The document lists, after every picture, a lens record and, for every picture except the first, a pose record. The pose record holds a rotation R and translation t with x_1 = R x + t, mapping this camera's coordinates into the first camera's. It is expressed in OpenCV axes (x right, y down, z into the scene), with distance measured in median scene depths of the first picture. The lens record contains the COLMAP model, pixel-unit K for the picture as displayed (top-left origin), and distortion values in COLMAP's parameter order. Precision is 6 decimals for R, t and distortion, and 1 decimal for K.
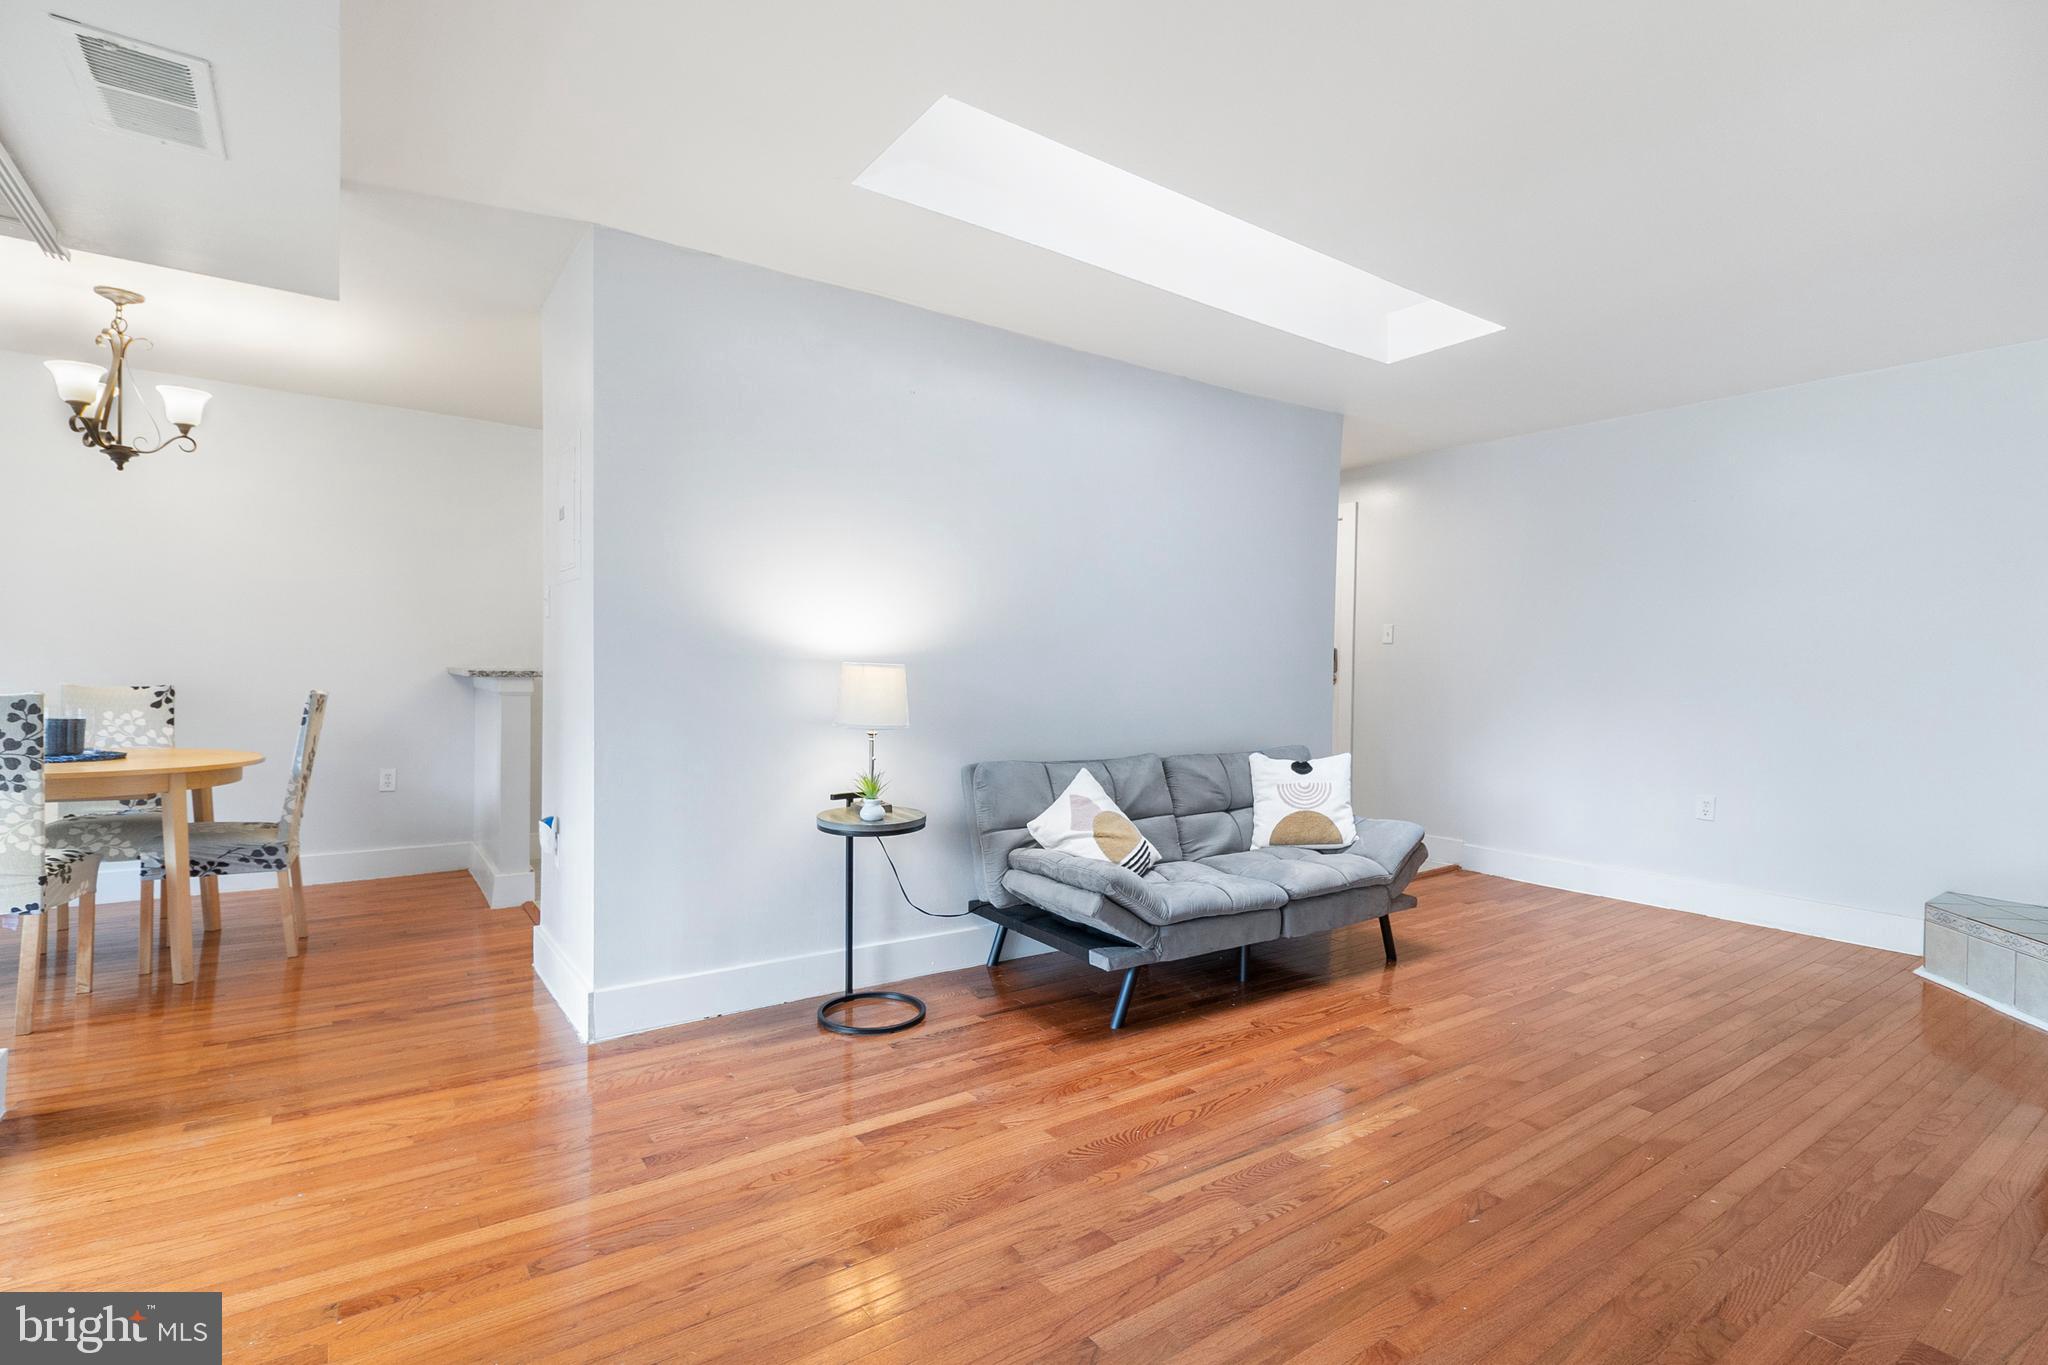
lens RADIAL K [[973.2, 0, 1026.1], [0, 973.2, 678.6], [0, 0, 1]] dist [0.000307, 0.000285]
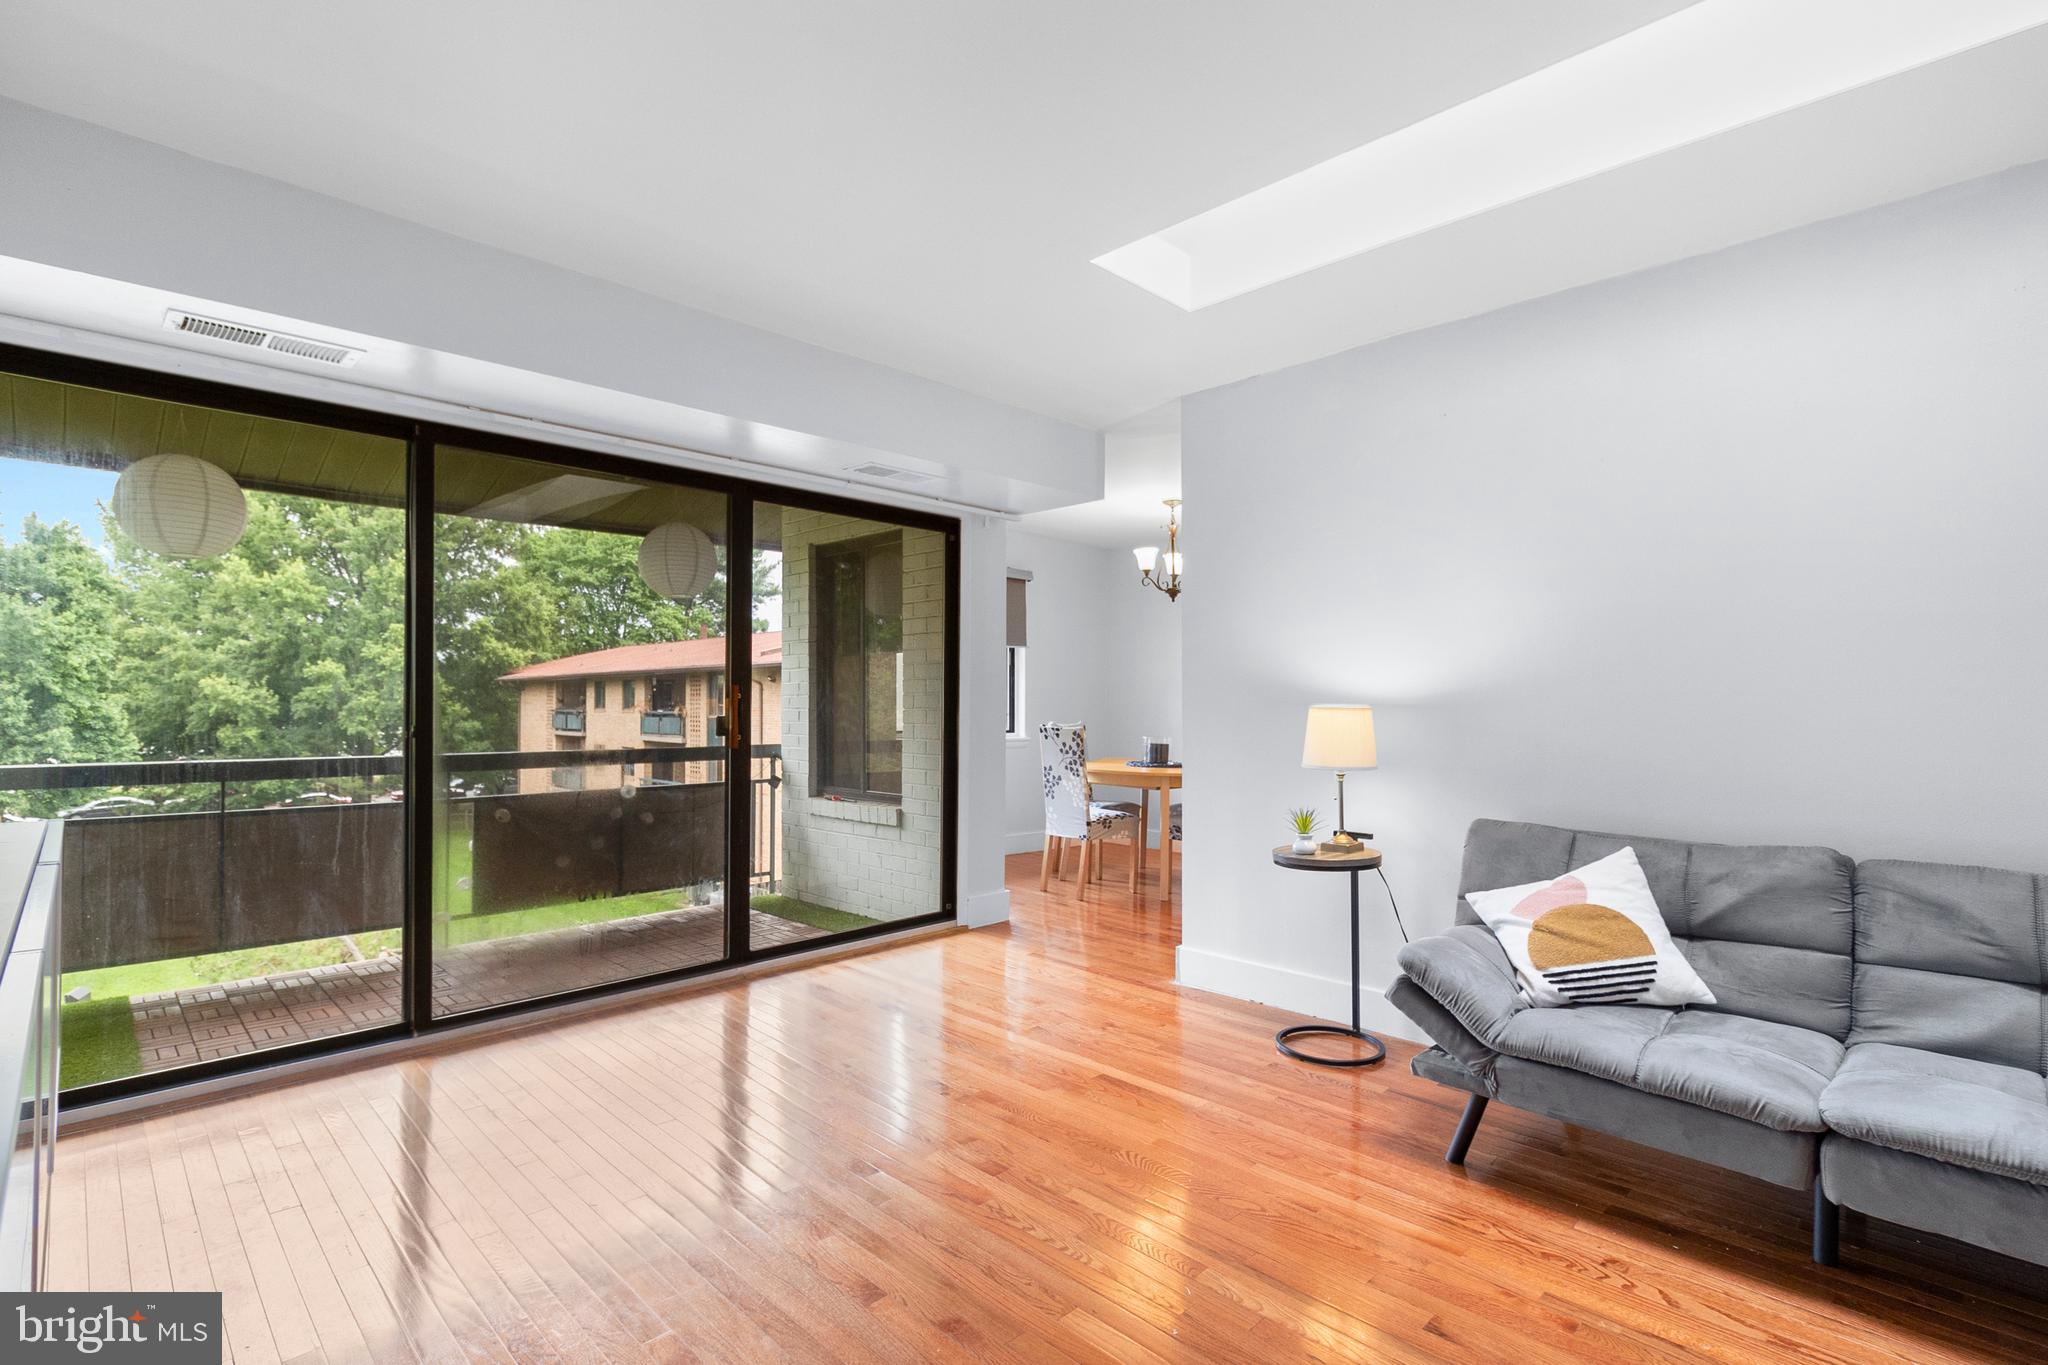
lens RADIAL K [[958.8, 0, 1012.7], [0, 958.8, 701.9], [0, 0, 1]] dist [0.000025, -0.000171]
pose [[0.162023, -0.018667, -0.986610, 0.673589], [-0.012109, 0.999708, -0.020904, 0.004228], [0.986713, 0.015333, 0.161749, 0.424181]]
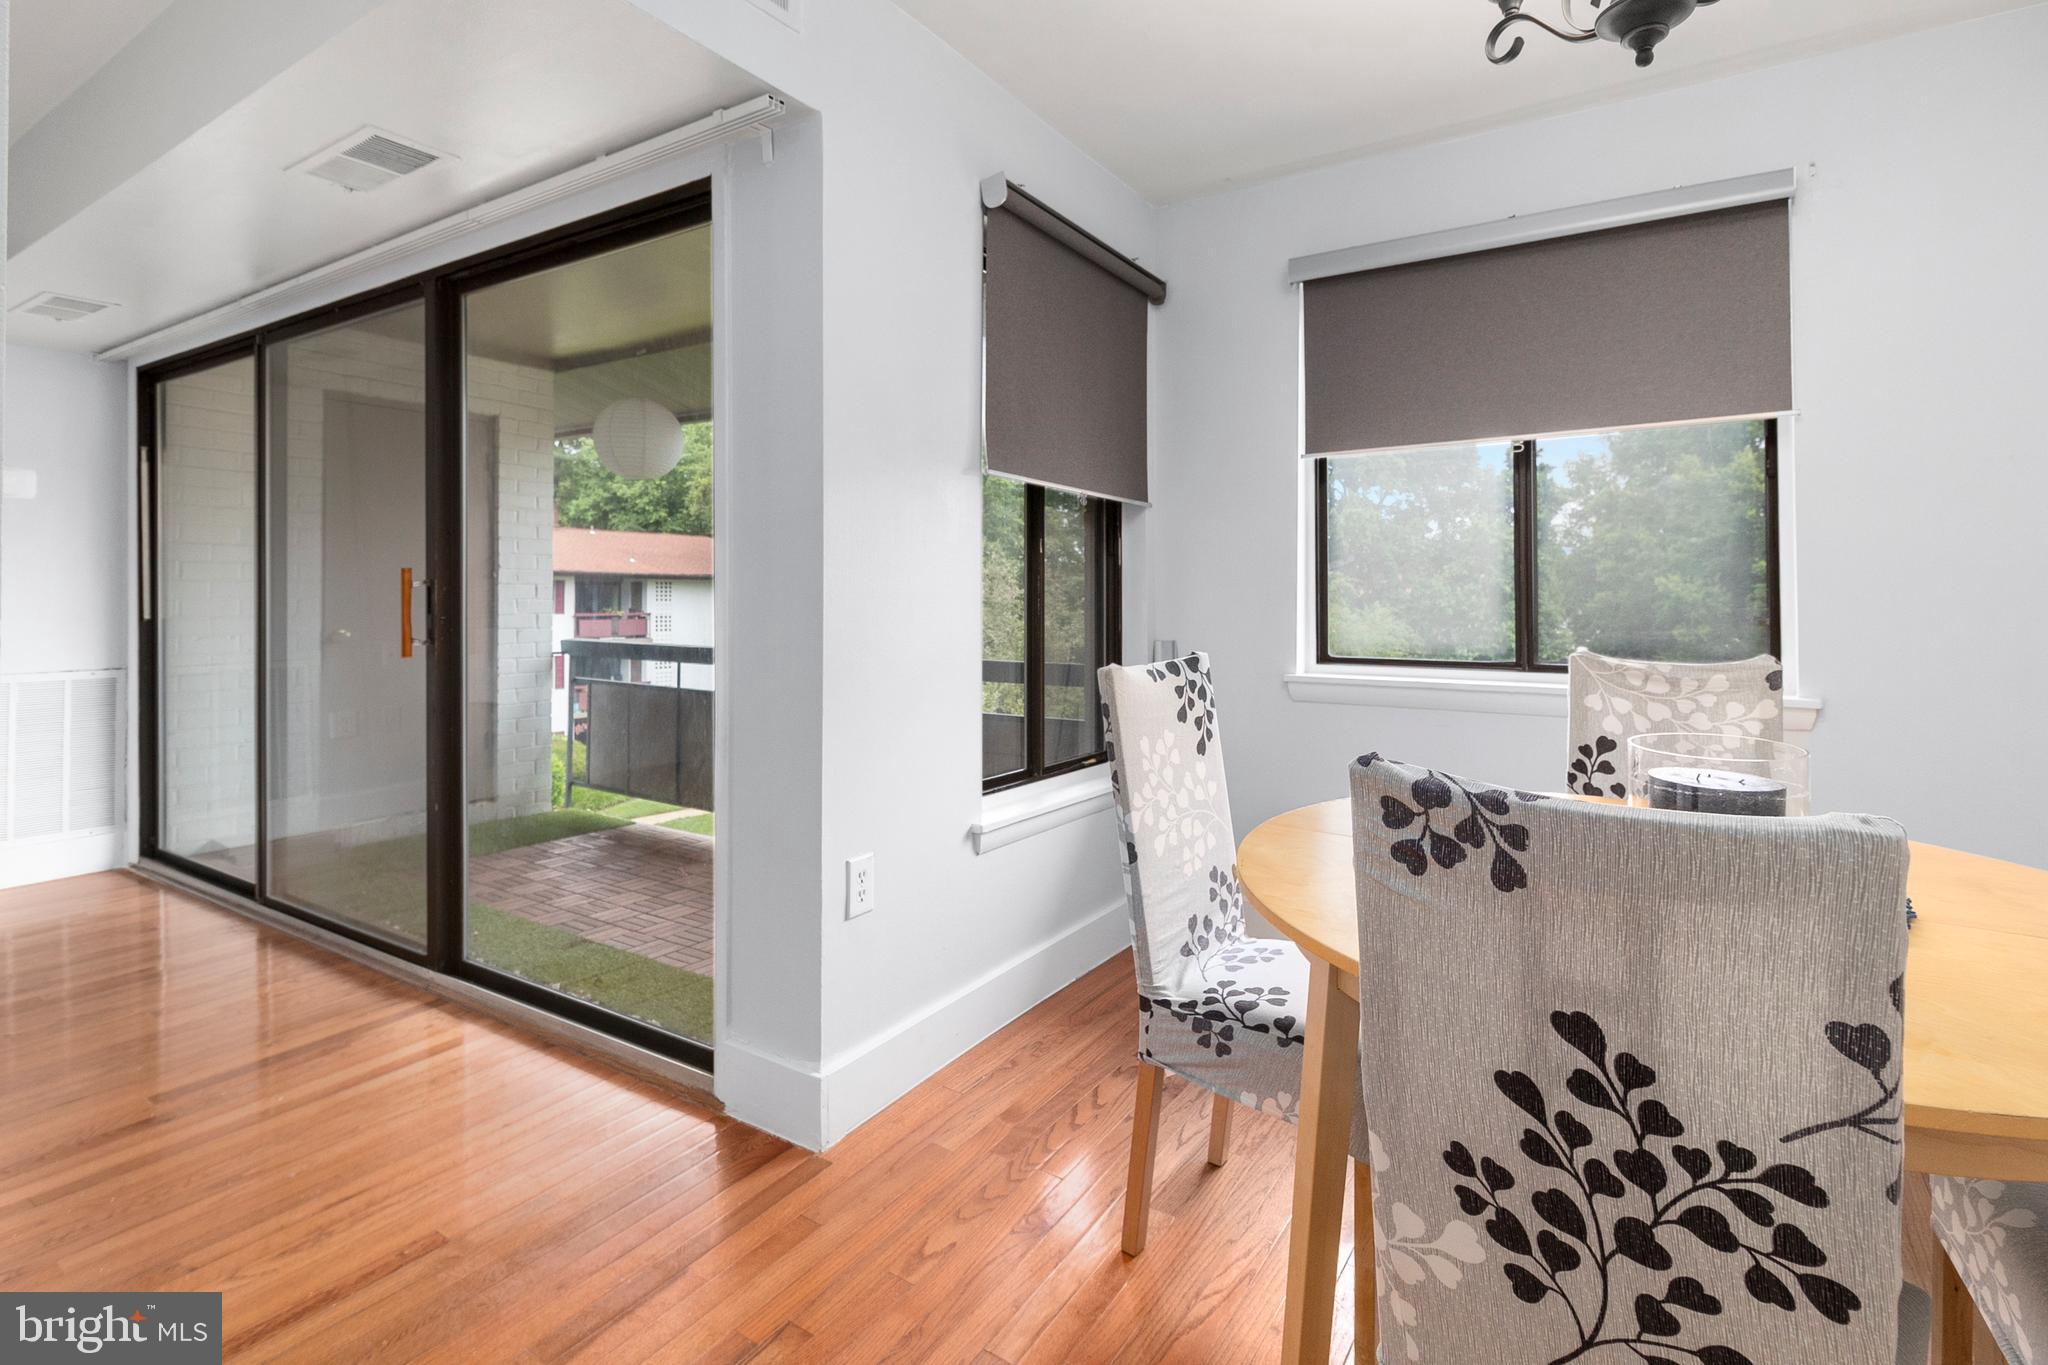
lens RADIAL K [[982.5, 0, 1034.0], [0, 982.5, 593.5], [0, 0, 1]] dist [0.000093, 0.000086]
pose [[-0.931068, -0.022823, -0.364131, -0.581634], [-0.025353, 0.999676, 0.002167, -0.025058], [0.363964, 0.011249, -0.931345, 1.165587]]
